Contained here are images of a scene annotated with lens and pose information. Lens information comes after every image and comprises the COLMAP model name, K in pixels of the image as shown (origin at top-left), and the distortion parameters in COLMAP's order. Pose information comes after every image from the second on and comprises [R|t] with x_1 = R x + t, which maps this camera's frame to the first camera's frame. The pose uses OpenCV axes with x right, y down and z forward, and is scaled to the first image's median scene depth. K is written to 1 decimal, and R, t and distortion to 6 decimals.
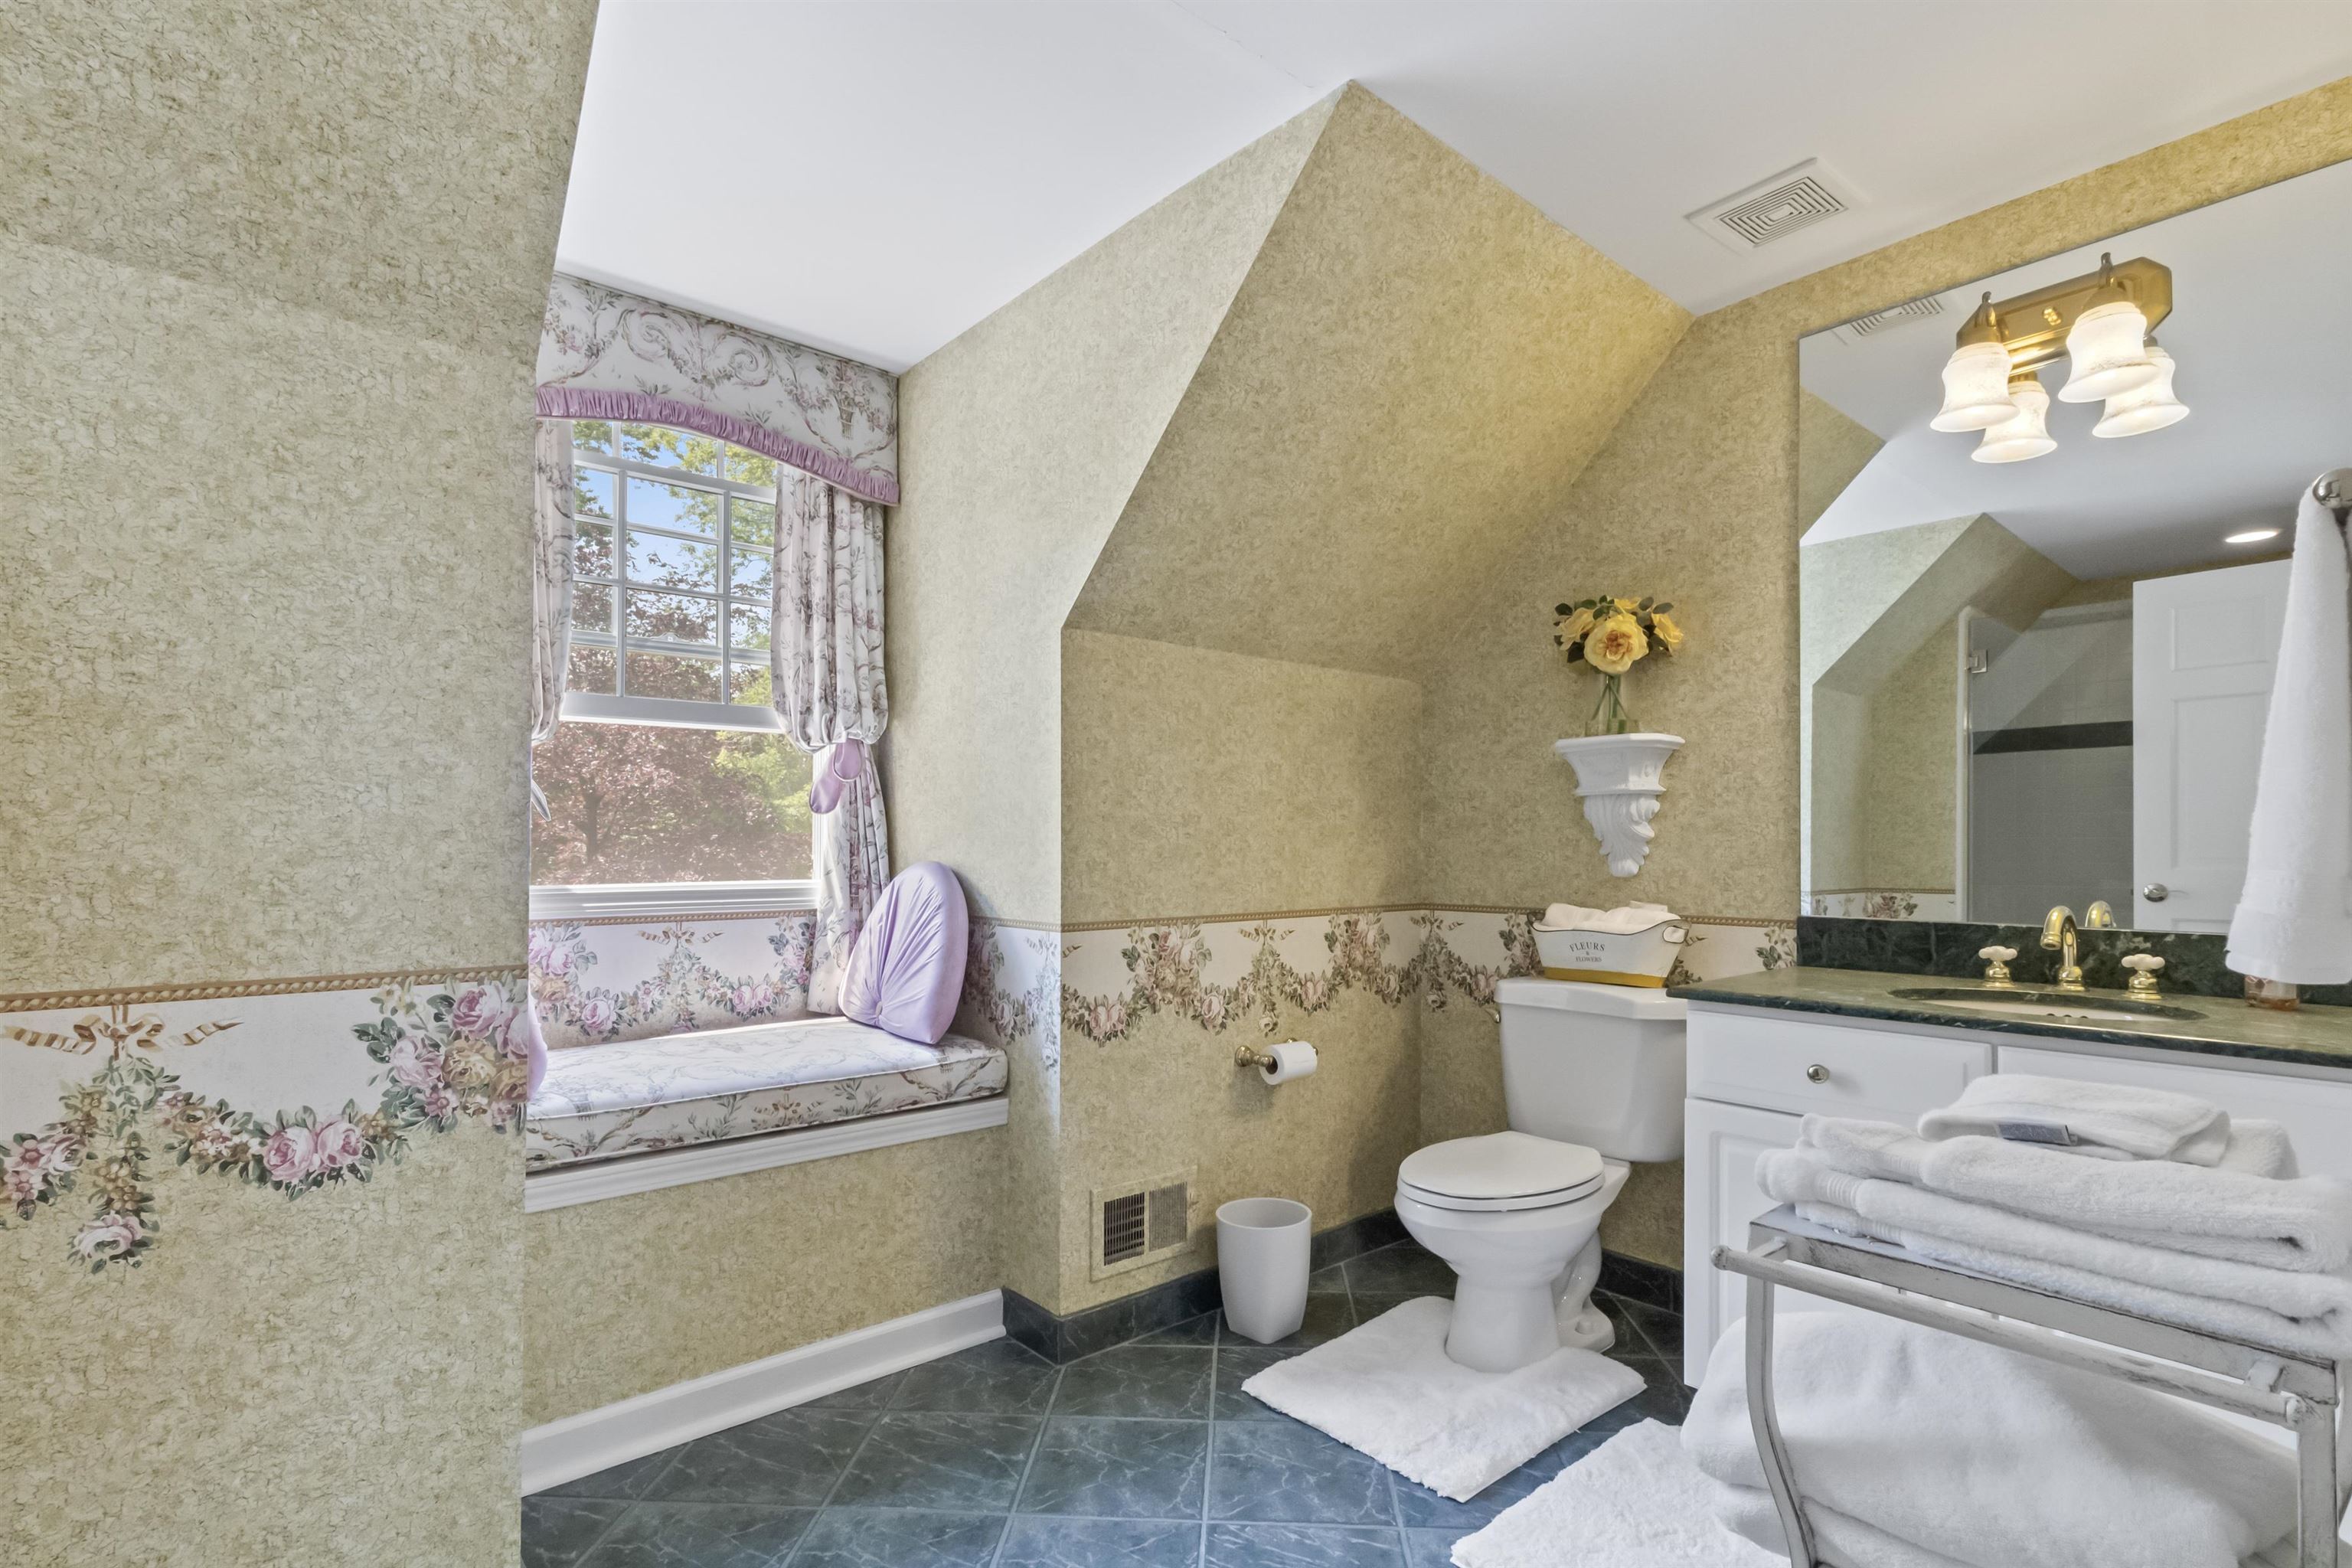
lens RADIAL K [[1102.3, 0, 1151.1], [0, 1102.3, 838.6], [0, 0, 1]] dist [-0.000958, -0.000649]
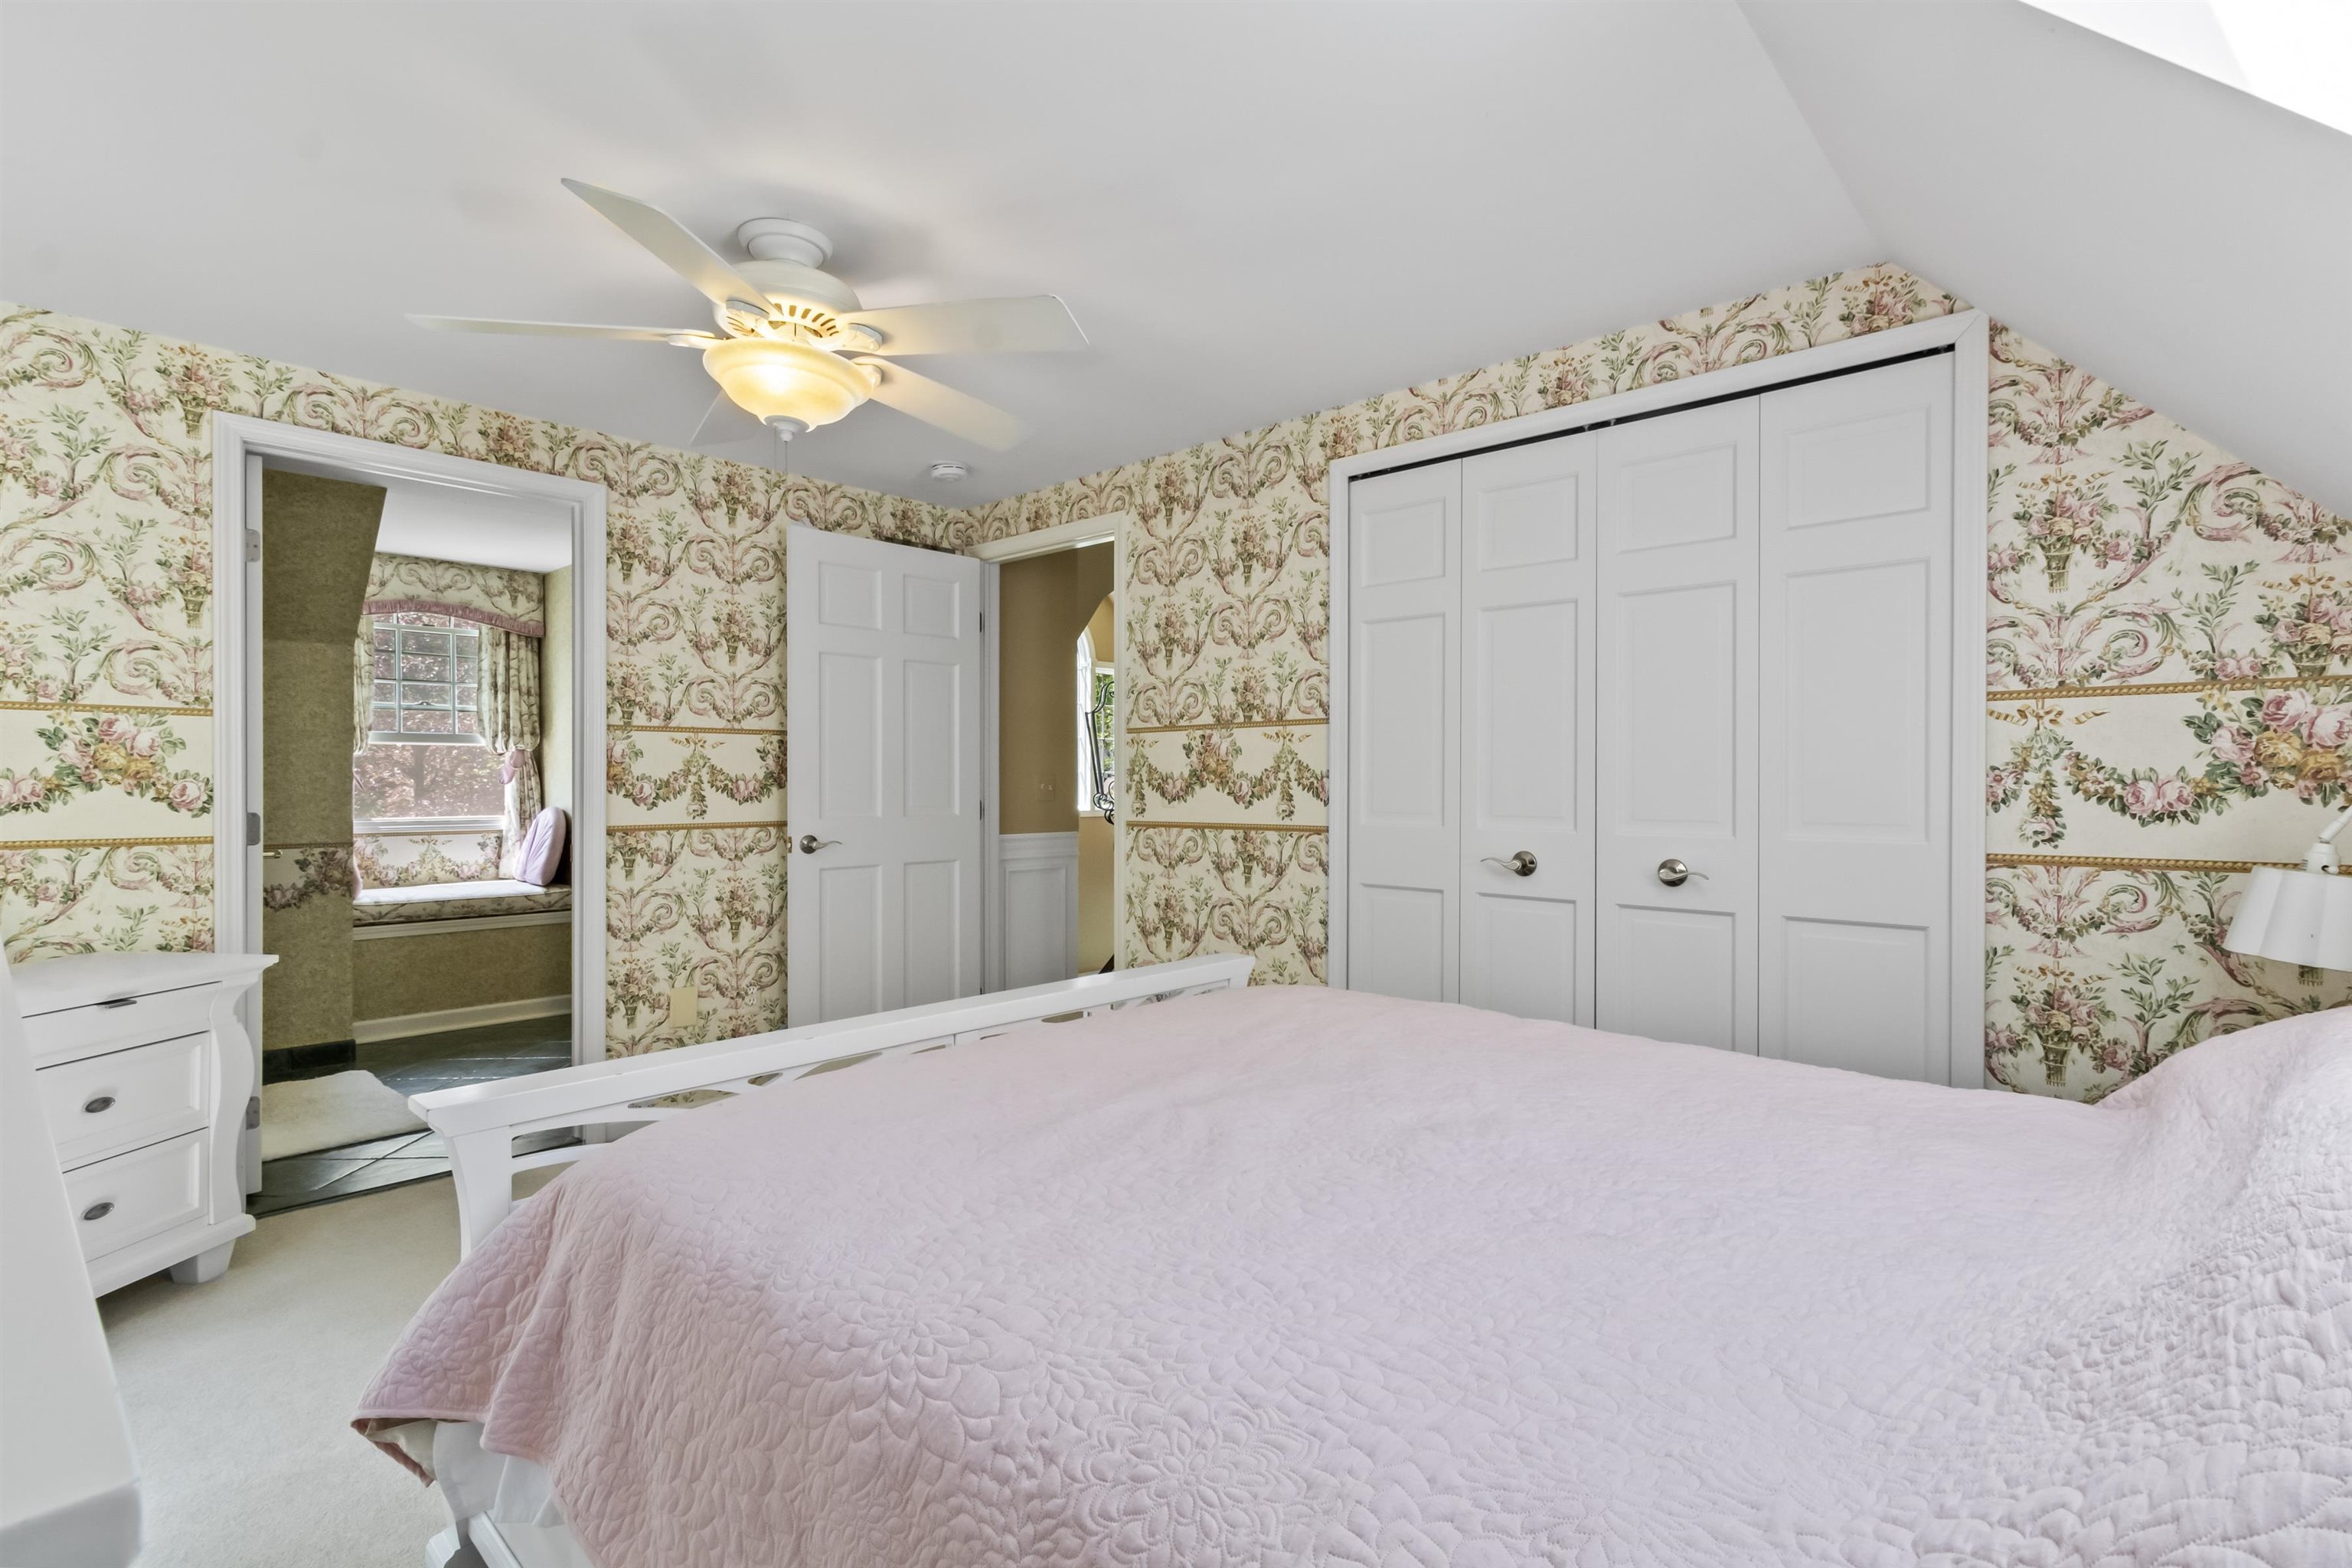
lens RADIAL K [[1102.3, 0, 1177.5], [0, 1102.3, 790.7], [0, 0, 1]] dist [-0.000958, -0.000649]
pose [[0.992132, -0.002247, 0.125179, 0.756734], [0.000844, 0.999936, 0.011262, -0.034722], [-0.125196, -0.011068, 0.992070, -1.327011]]
